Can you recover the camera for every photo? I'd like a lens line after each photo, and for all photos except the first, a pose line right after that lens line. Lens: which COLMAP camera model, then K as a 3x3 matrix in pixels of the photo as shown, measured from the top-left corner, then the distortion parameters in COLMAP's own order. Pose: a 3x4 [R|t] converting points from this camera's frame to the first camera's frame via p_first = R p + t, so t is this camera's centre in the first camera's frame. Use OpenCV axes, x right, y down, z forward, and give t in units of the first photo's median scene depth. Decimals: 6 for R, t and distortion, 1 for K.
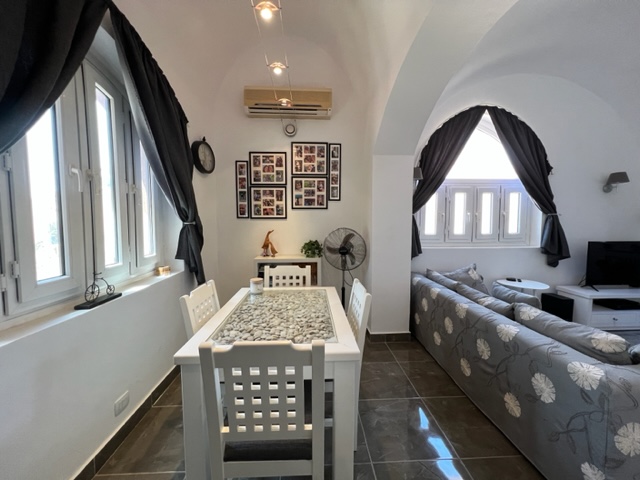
lens RADIAL K [[256.1, 0, 319.6], [0, 256.1, 238.2], [0, 0, 1]] dist [-0.001694, 0.000150]
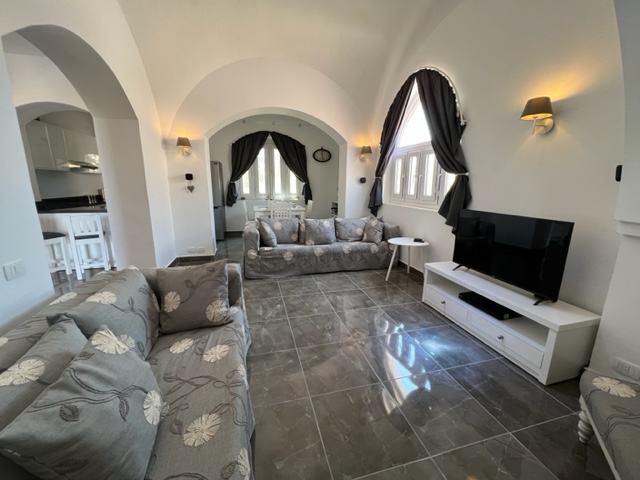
lens RADIAL K [[256.1, 0, 319.6], [0, 256.1, 238.2], [0, 0, 1]] dist [-0.001694, 0.000150]
pose [[0.203016, 0.202262, -0.958058, 1.814741], [-0.022753, 0.979143, 0.201893, -0.054153], [0.978911, -0.019188, 0.203383, 0.420462]]
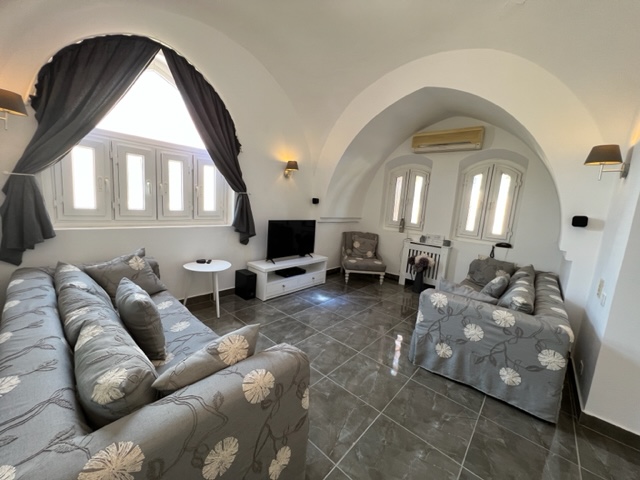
lens RADIAL K [[256.1, 0, 319.6], [0, 256.1, 238.2], [0, 0, 1]] dist [-0.001694, 0.000150]
pose [[0.695354, -0.046302, 0.717174, 0.397479], [-0.030773, 0.995089, 0.094081, -0.021071], [-0.718008, -0.087489, 0.690514, 0.069667]]
